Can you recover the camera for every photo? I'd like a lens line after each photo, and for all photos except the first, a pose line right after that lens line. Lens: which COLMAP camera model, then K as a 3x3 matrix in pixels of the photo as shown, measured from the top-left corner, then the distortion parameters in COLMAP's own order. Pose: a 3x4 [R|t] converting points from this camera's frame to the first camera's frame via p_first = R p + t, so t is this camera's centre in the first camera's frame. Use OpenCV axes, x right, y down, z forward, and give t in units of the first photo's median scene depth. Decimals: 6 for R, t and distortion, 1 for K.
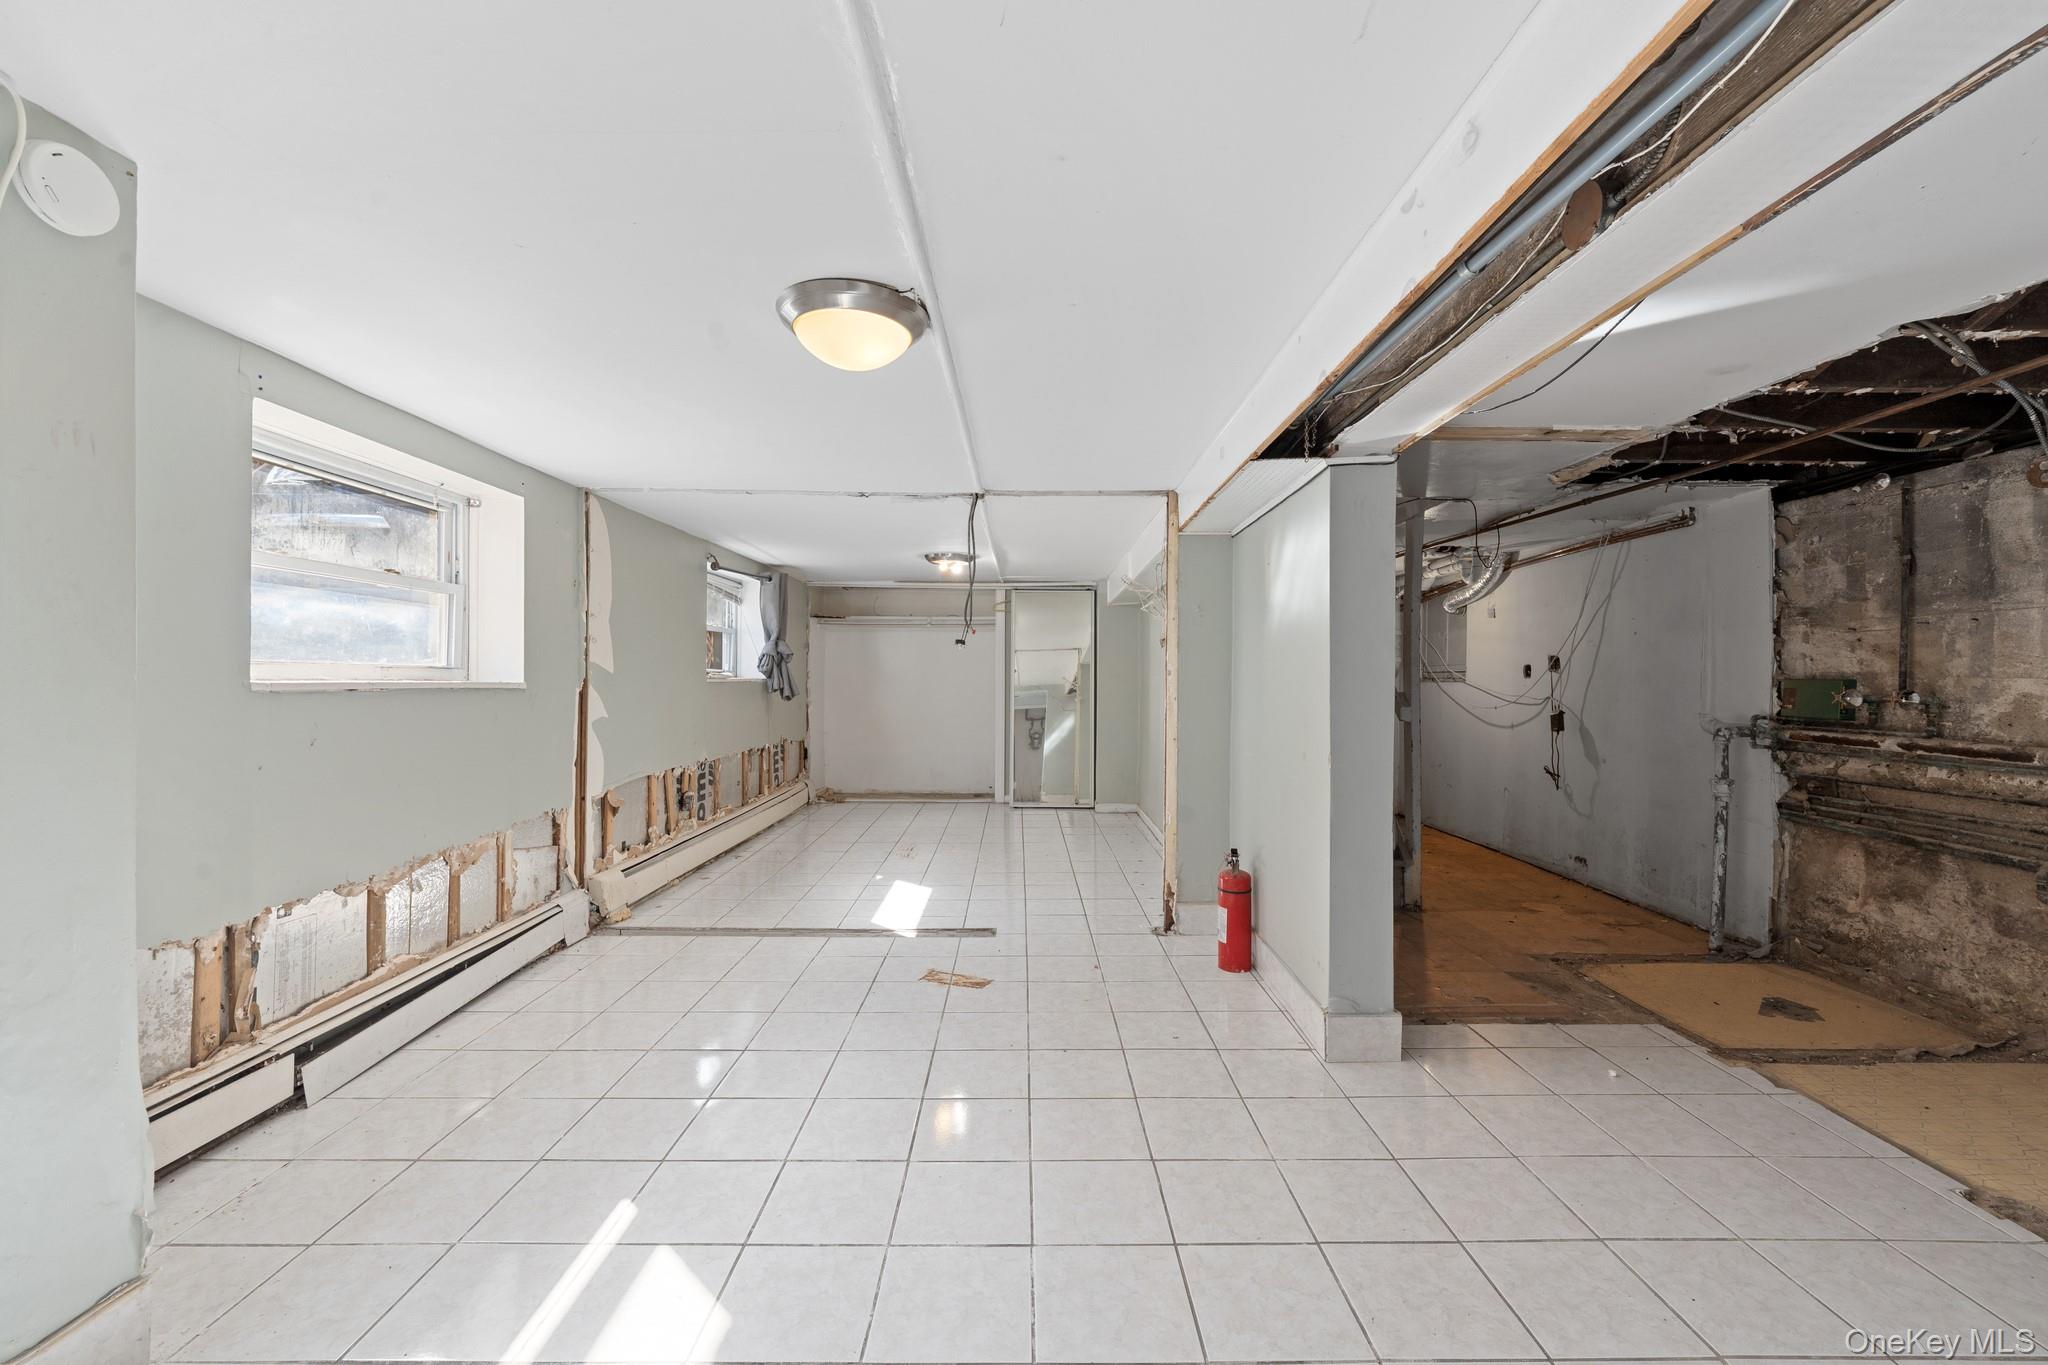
lens RADIAL K [[824.5, 0, 1034.3], [0, 824.5, 659.0], [0, 0, 1]] dist [-0.001289, -0.000344]
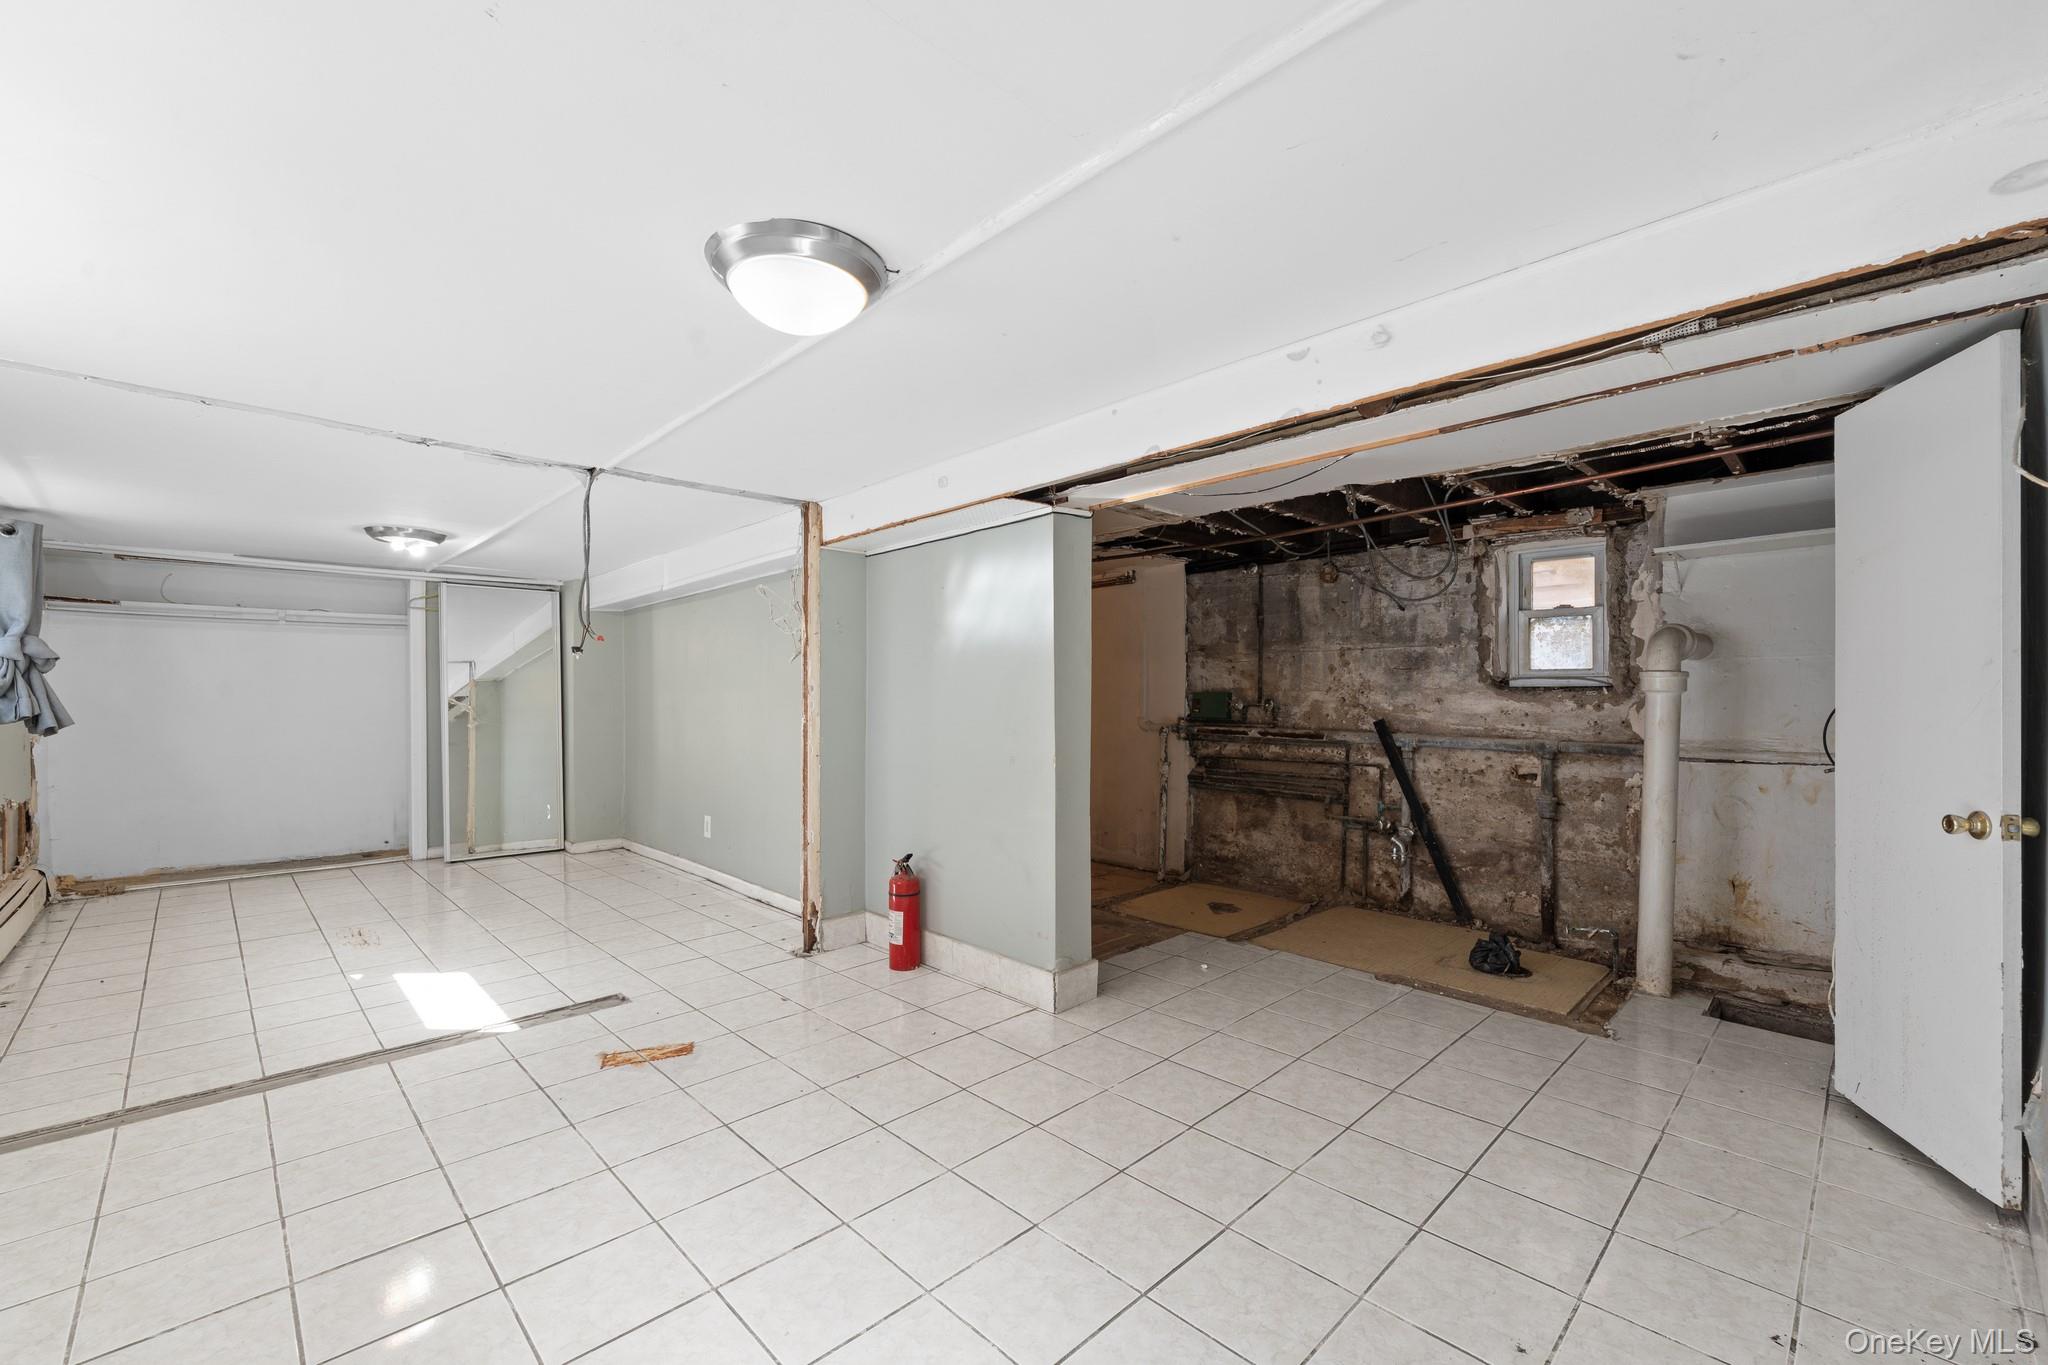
lens RADIAL K [[834.0, 0, 1024.0], [0, 834.0, 682.5], [0, 0, 1]] dist [-0.001718, -0.000580]
pose [[0.724118, 0.005573, 0.689653, -0.377036], [-0.010116, 0.999946, 0.002542, 0.005587], [-0.689602, -0.008817, 0.724135, 0.120928]]
